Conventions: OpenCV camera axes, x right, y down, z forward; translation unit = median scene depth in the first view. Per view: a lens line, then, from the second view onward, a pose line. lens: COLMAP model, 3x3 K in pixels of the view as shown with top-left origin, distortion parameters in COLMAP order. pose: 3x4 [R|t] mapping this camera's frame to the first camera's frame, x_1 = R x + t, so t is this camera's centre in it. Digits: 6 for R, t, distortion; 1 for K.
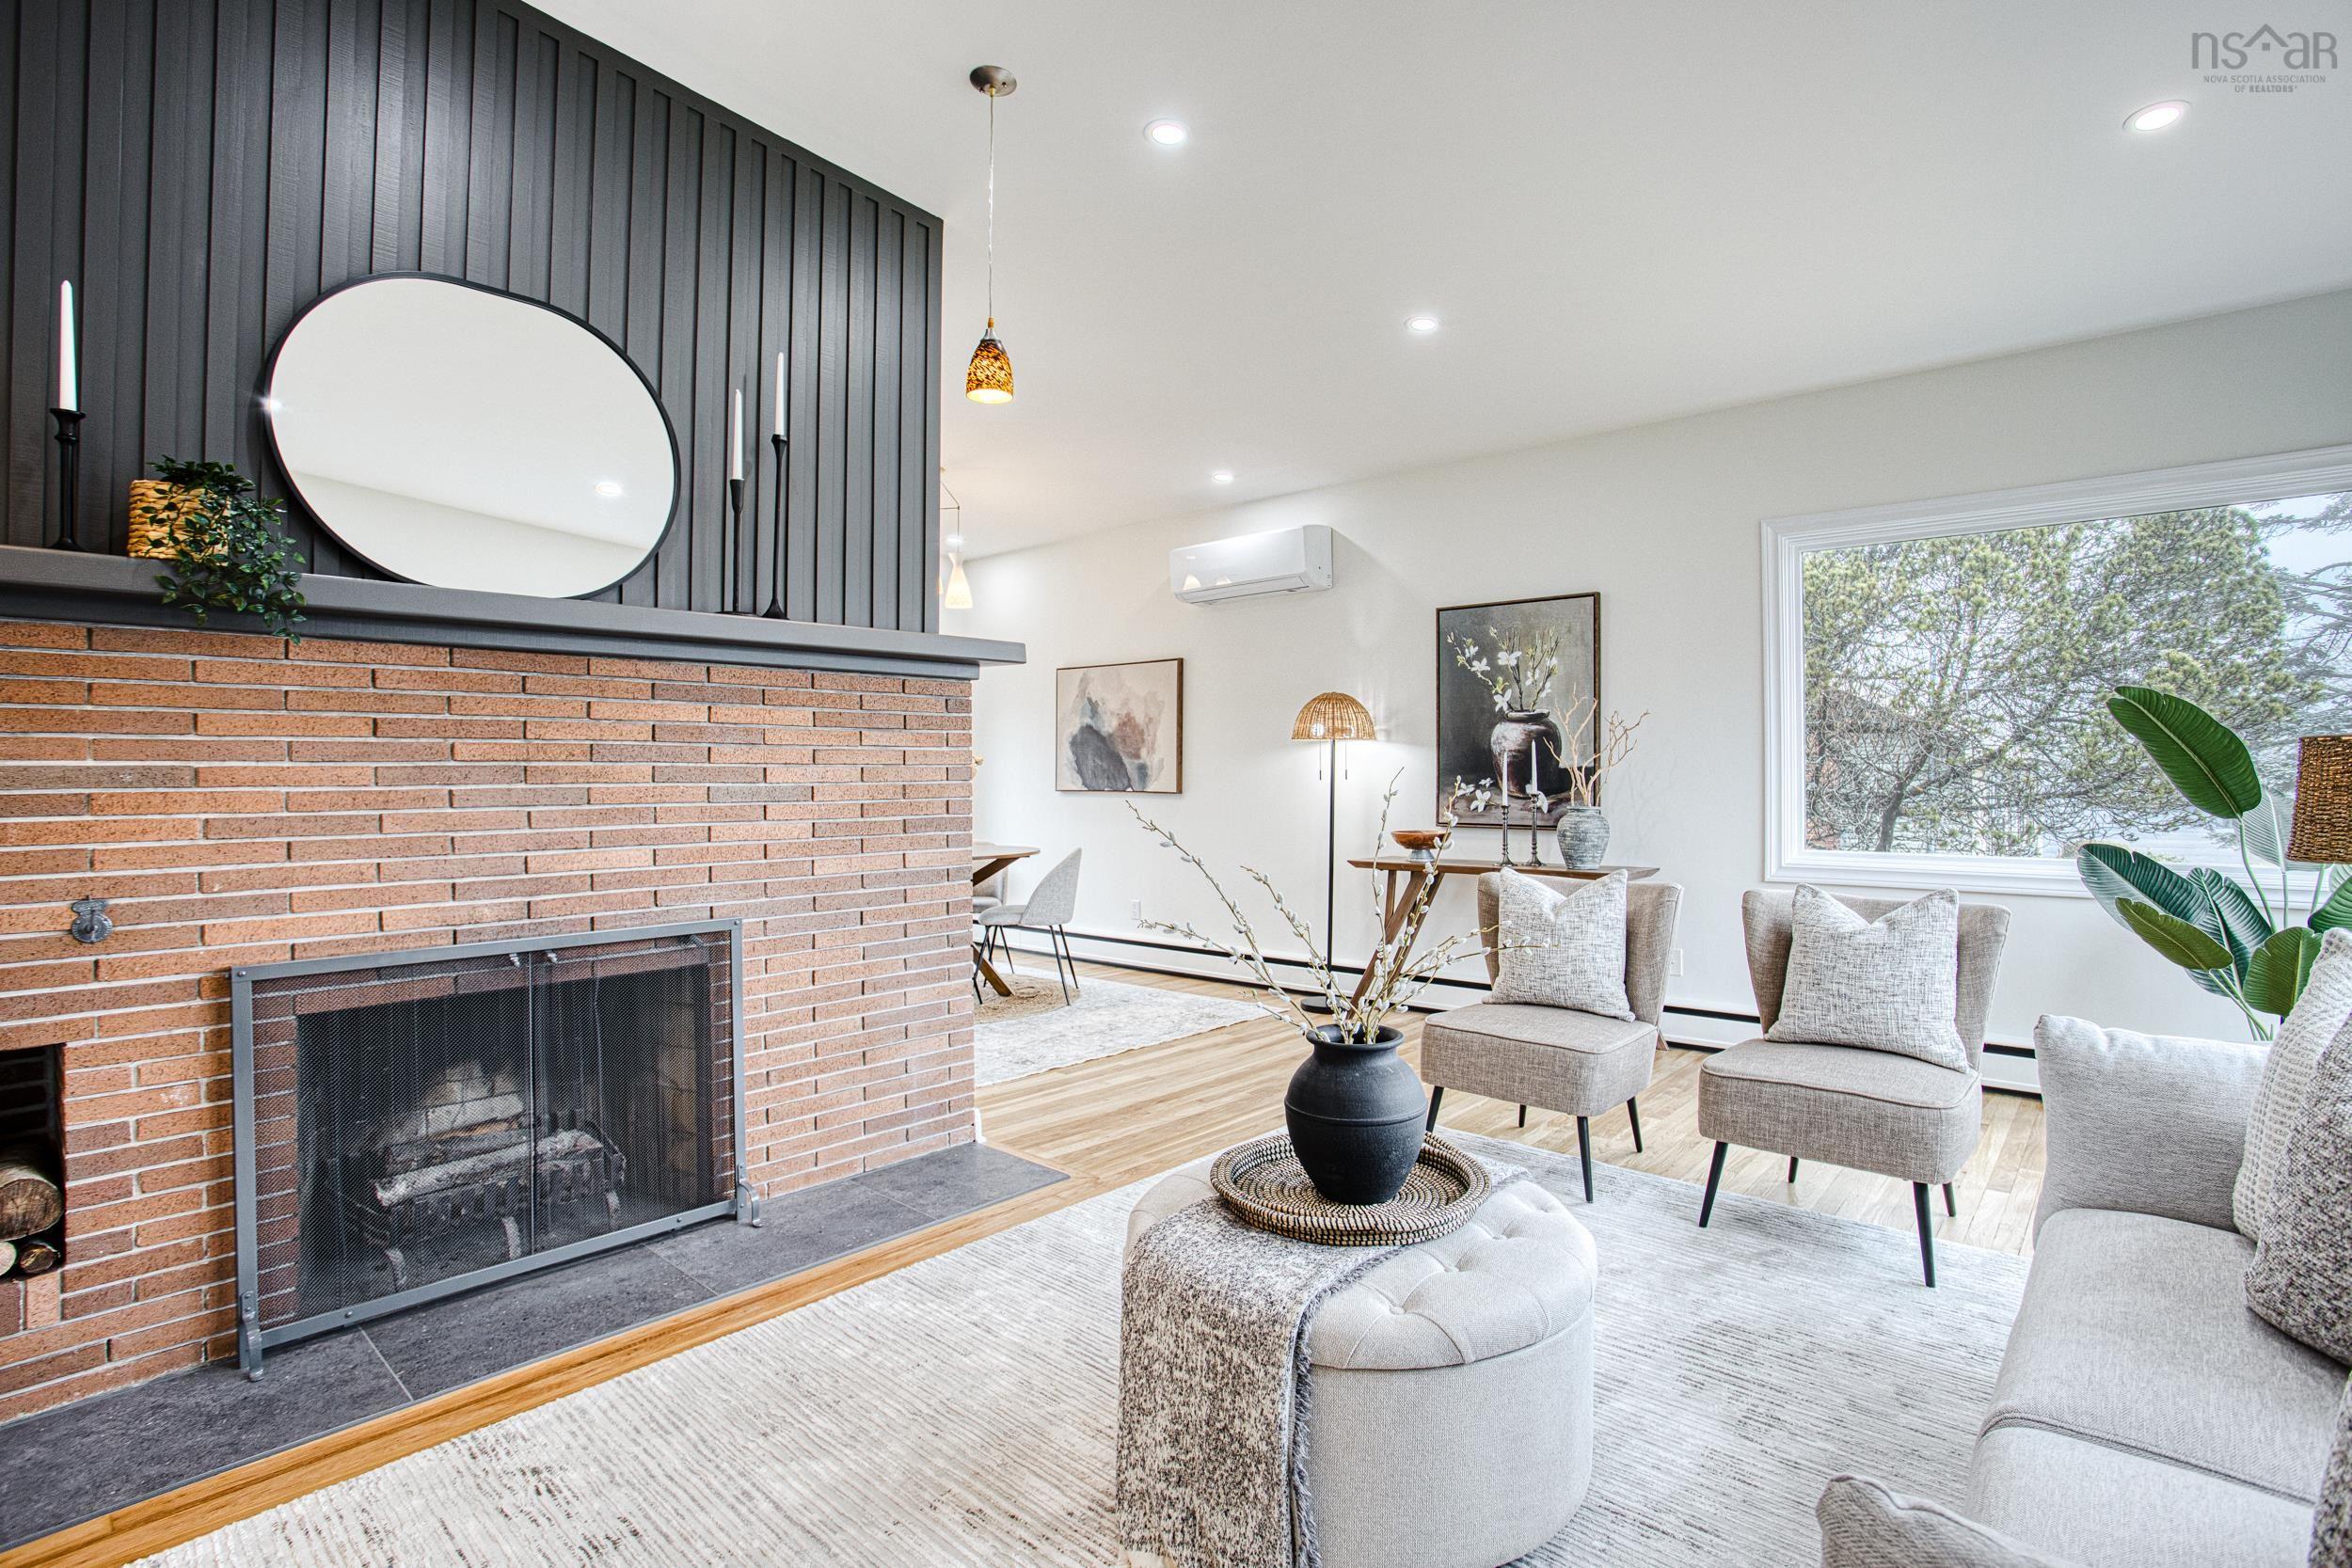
lens RADIAL K [[1147.9, 0, 1192.3], [0, 1147.9, 772.9], [0, 0, 1]] dist [-0.041803, 0.010157]
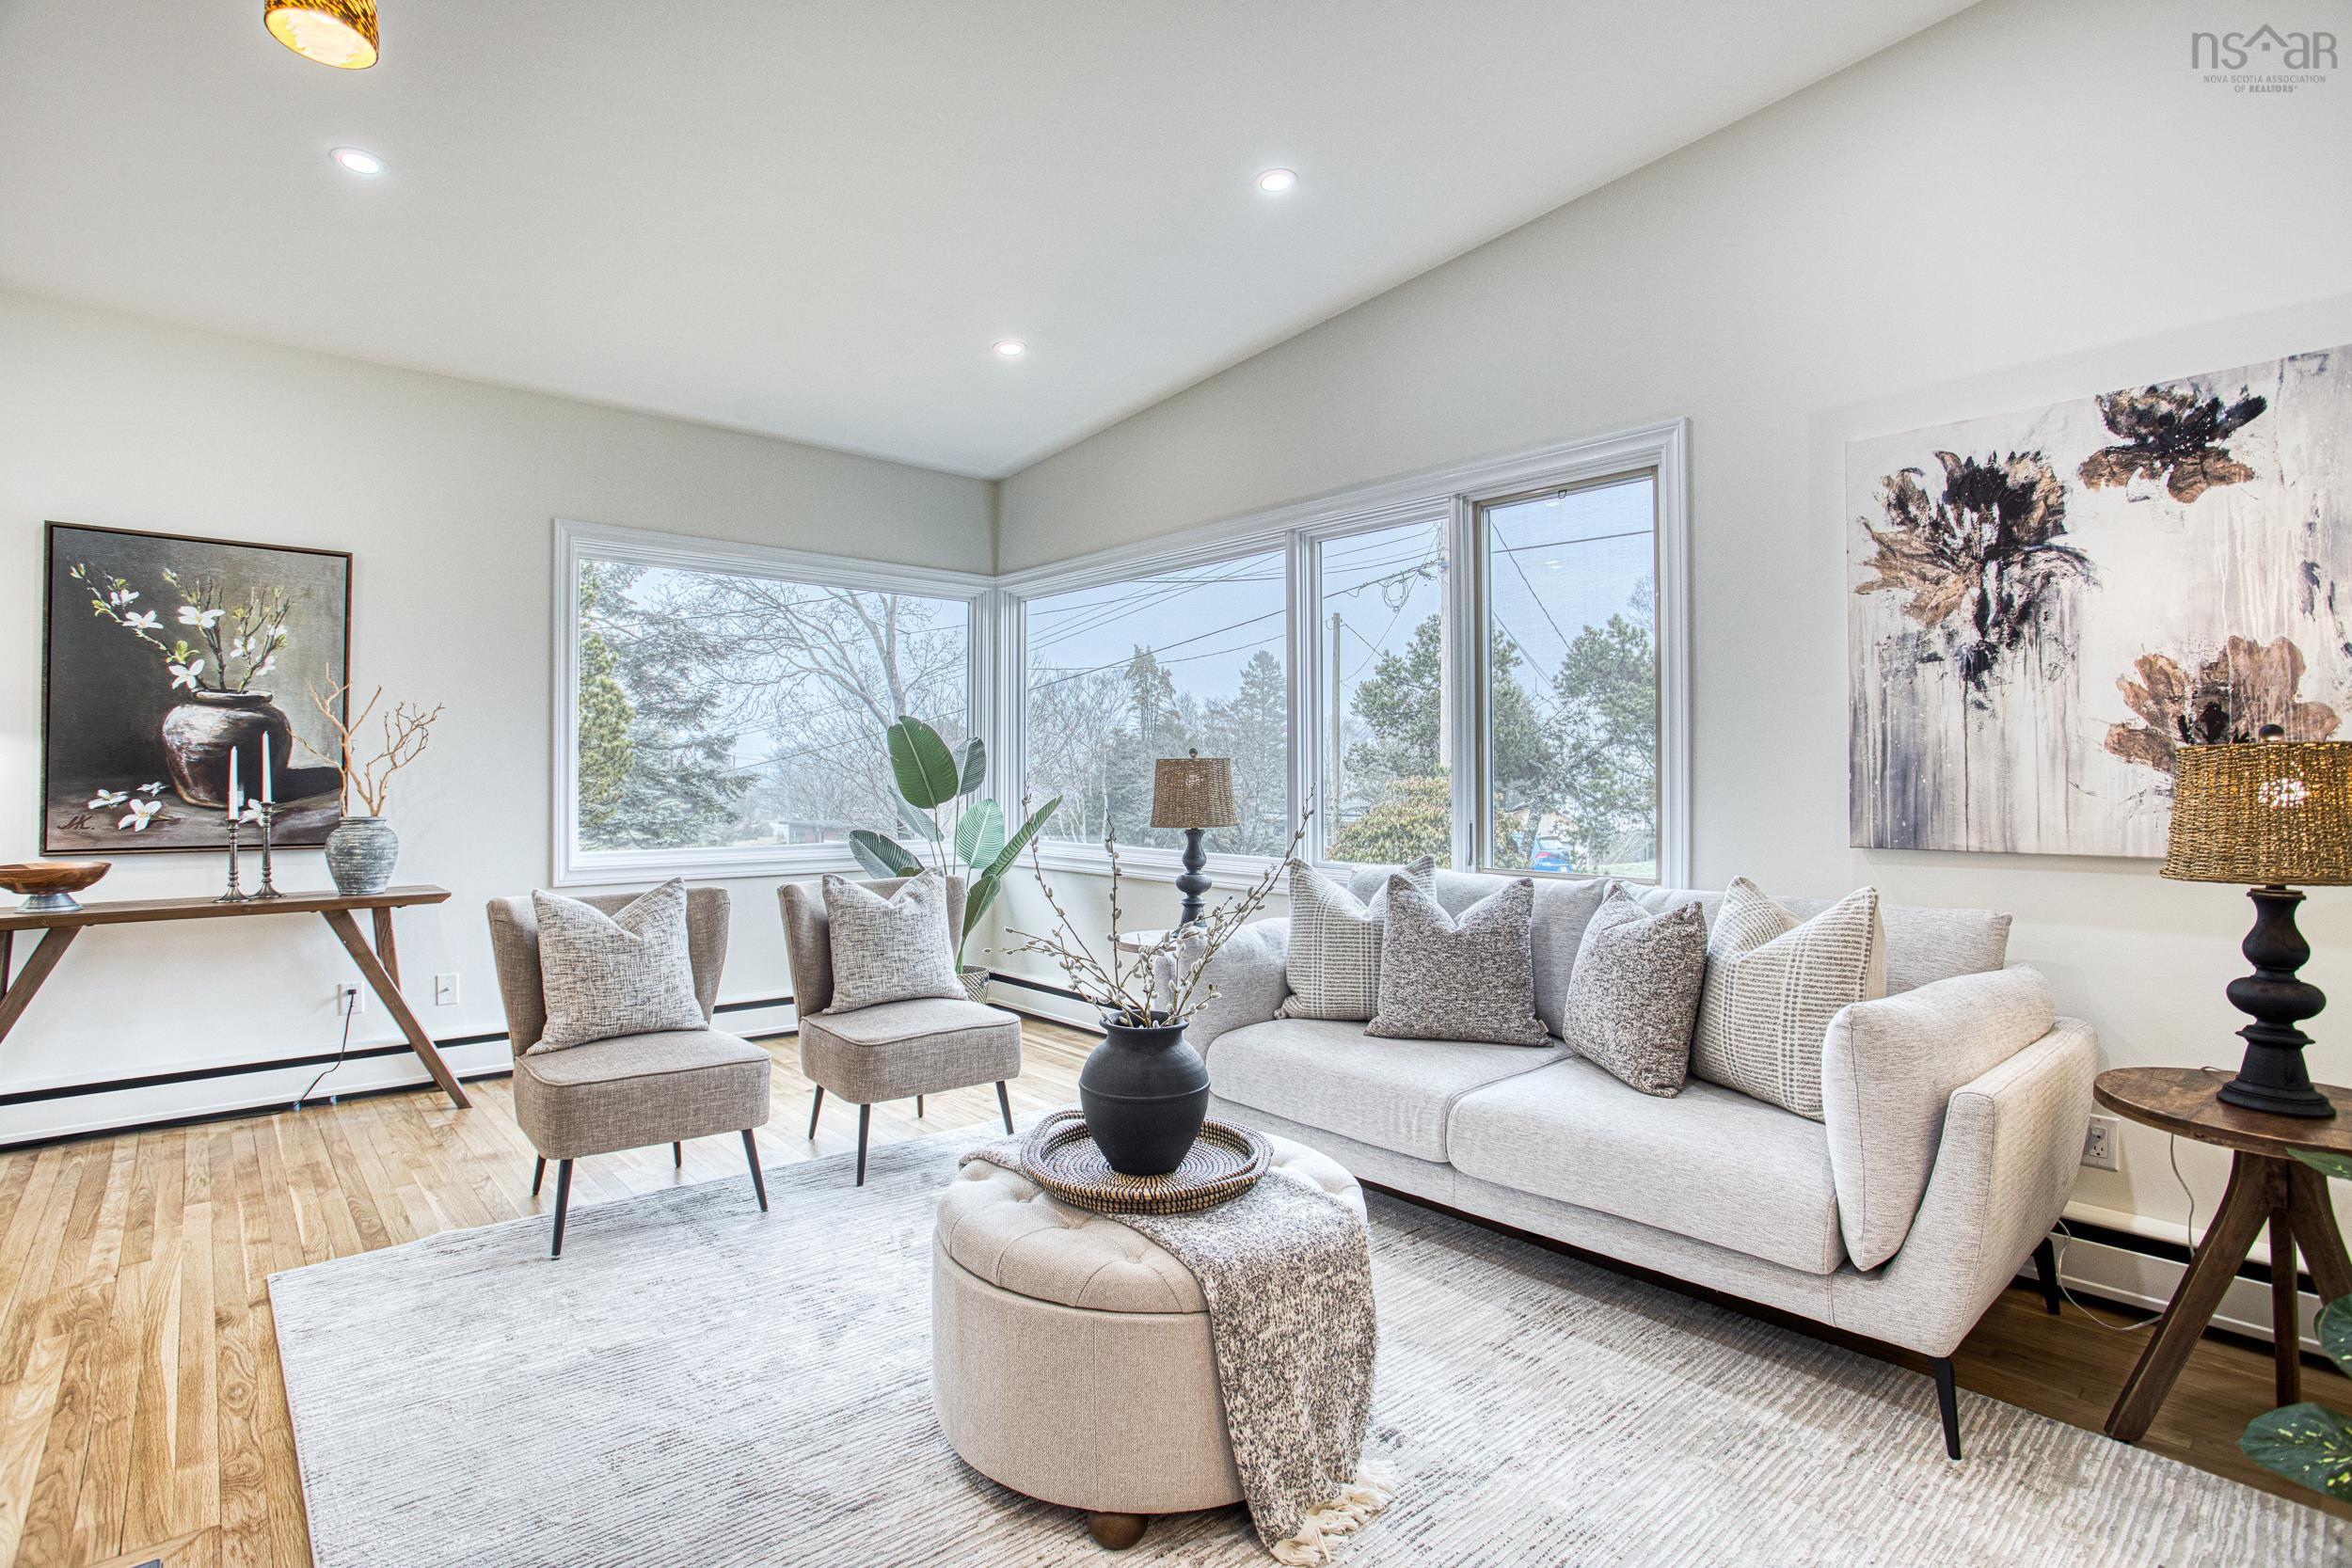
lens RADIAL K [[1147.9, 0, 1160.4], [0, 1147.9, 763.0], [0, 0, 1]] dist [-0.041803, 0.010157]
pose [[0.147132, 0.013092, 0.989030, -0.339954], [-0.003580, 0.999913, -0.012704, -0.000697], [-0.989110, -0.001671, 0.147166, 0.299355]]
